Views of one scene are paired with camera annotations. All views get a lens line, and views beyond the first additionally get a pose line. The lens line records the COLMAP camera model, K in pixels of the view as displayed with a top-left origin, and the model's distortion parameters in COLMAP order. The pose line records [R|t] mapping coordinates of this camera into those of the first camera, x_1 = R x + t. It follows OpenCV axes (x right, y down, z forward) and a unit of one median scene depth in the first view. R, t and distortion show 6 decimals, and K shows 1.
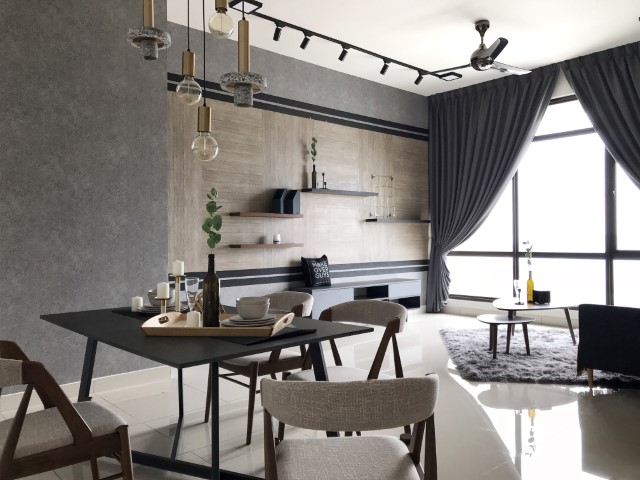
lens RADIAL K [[527.0, 0, 320.0], [0, 527.0, 240.0], [0, 0, 1]] dist [0.000302, 0.004402]
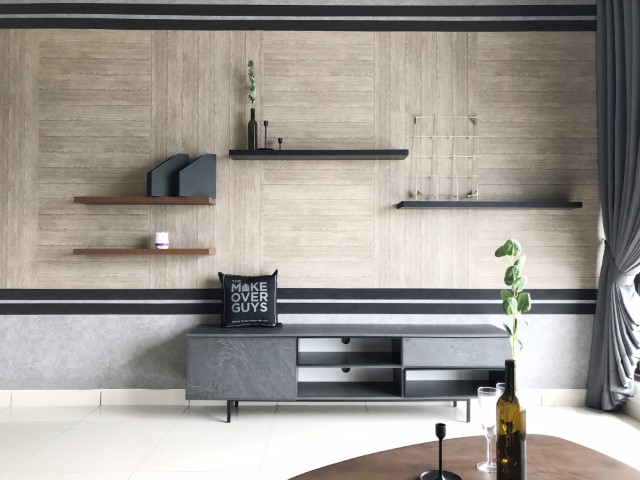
lens RADIAL K [[527.0, 0, 320.0], [0, 527.0, 240.0], [0, 0, 1]] dist [0.000302, 0.004402]
pose [[0.748886, -0.009948, -0.662624, 0.414928], [-0.007695, 0.999689, -0.023705, 0.009689], [0.662654, 0.022851, 0.748577, 0.632720]]
